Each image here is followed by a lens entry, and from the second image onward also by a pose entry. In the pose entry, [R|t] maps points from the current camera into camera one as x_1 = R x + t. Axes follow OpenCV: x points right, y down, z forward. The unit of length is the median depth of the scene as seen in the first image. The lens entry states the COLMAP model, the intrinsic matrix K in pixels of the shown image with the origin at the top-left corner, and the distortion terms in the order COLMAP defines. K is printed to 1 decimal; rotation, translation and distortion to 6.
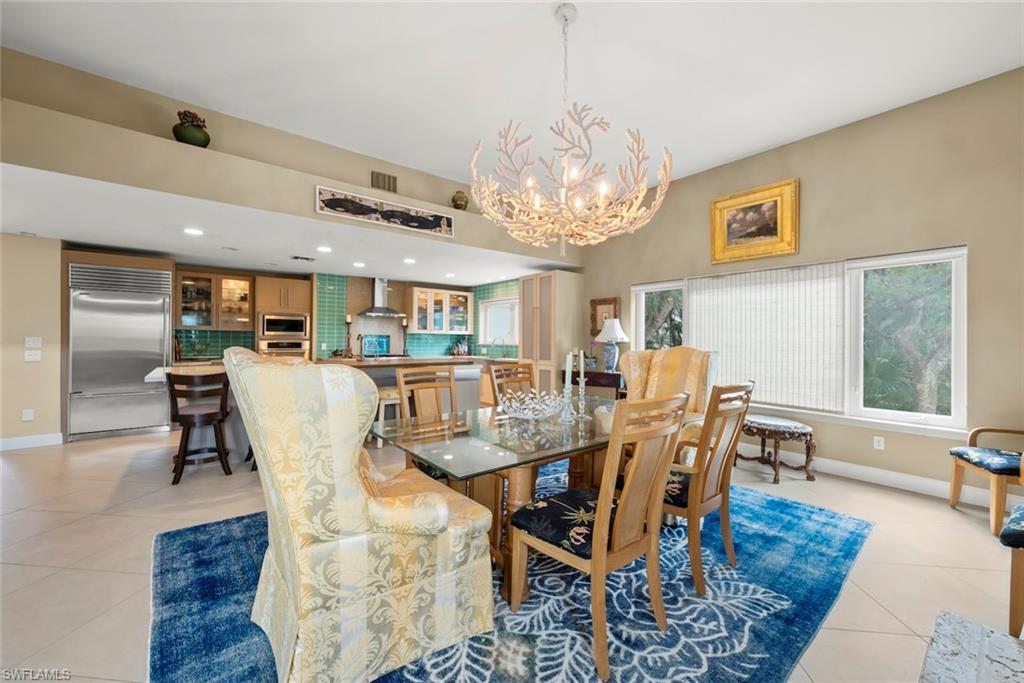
lens RADIAL K [[396.8, 0, 508.2], [0, 396.8, 339.3], [0, 0, 1]] dist [-0.000712, -0.000057]
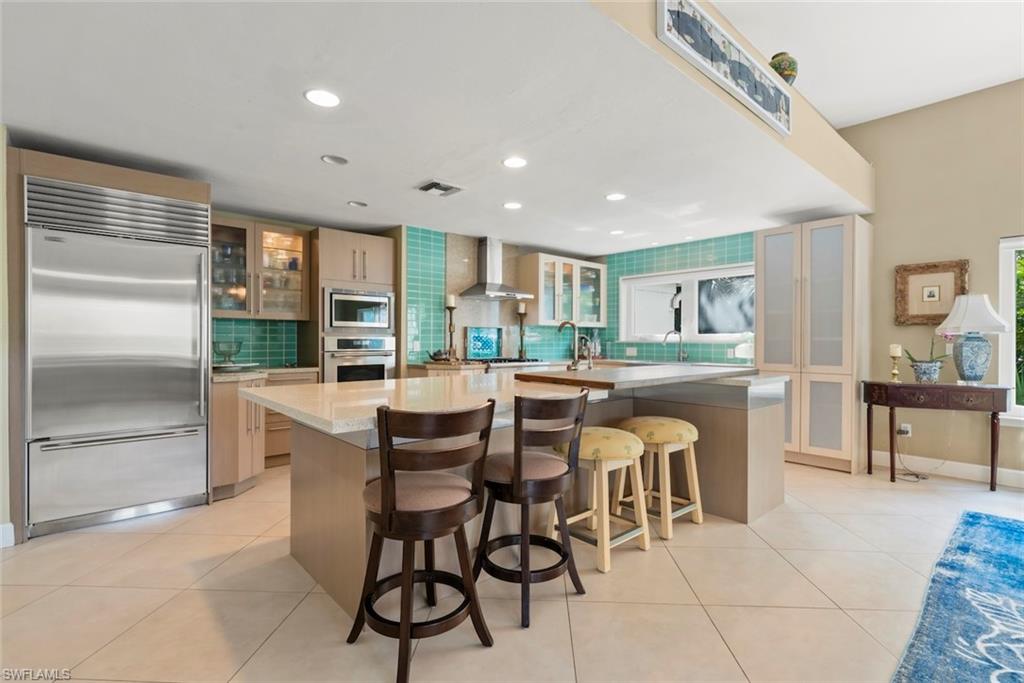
lens RADIAL K [[478.0, 0, 515.0], [0, 478.0, 344.2], [0, 0, 1]] dist [0.001239, 0.000377]
pose [[0.998586, -0.004871, 0.052934, -0.351593], [0.004316, 0.999935, 0.010594, 0.008518], [-0.052982, -0.010351, 0.998542, 0.248677]]
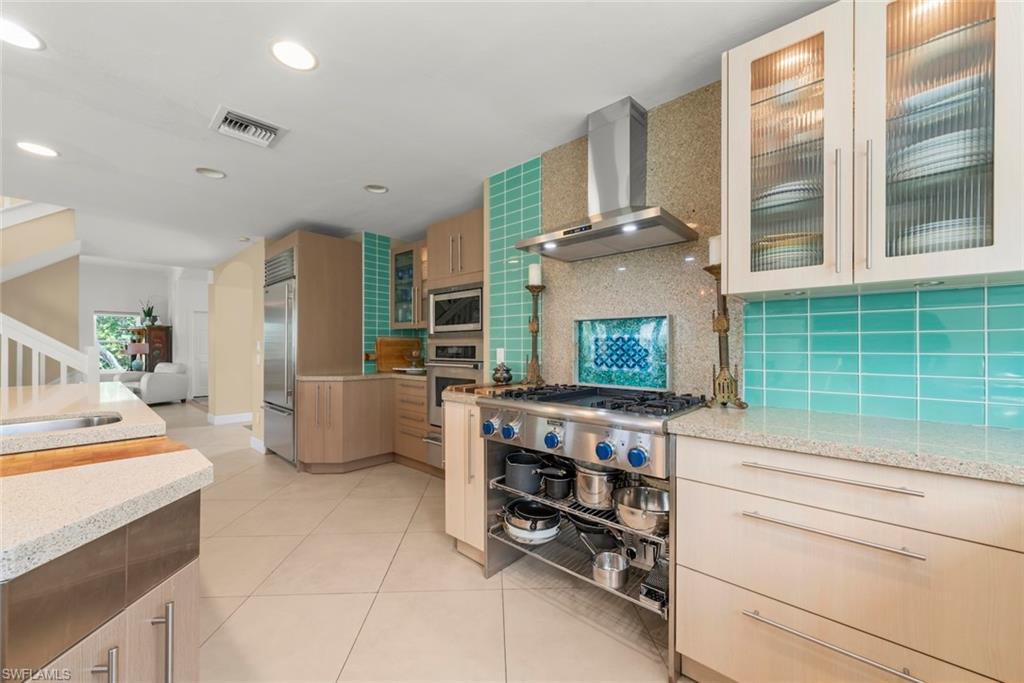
lens RADIAL K [[396.8, 0, 507.4], [0, 396.8, 347.3], [0, 0, 1]] dist [-0.000712, -0.000057]
pose [[0.148882, -0.002373, -0.988852, -0.069527], [0.007964, 0.999968, -0.001200, 0.010164], [0.988823, -0.007697, 0.148896, 0.946897]]
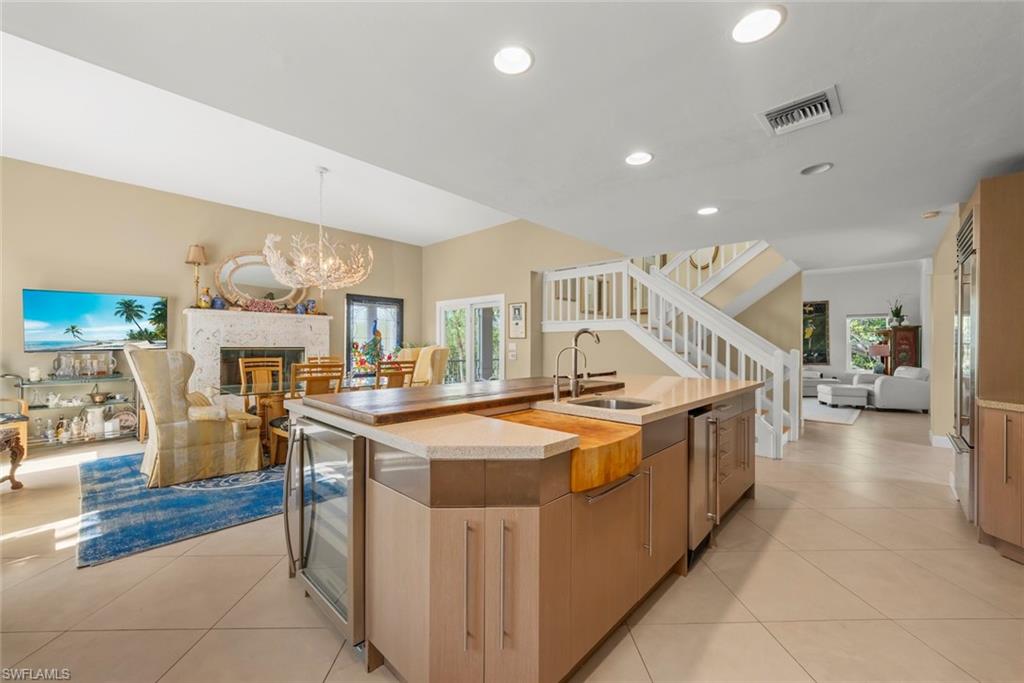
lens RADIAL K [[396.8, 0, 507.6], [0, 396.8, 342.8], [0, 0, 1]] dist [-0.000712, -0.000057]
pose [[-0.992728, -0.008133, -0.120107, -0.177747], [-0.006780, 0.999909, -0.011671, 0.002392], [0.120191, -0.010772, -0.992692, 1.052882]]
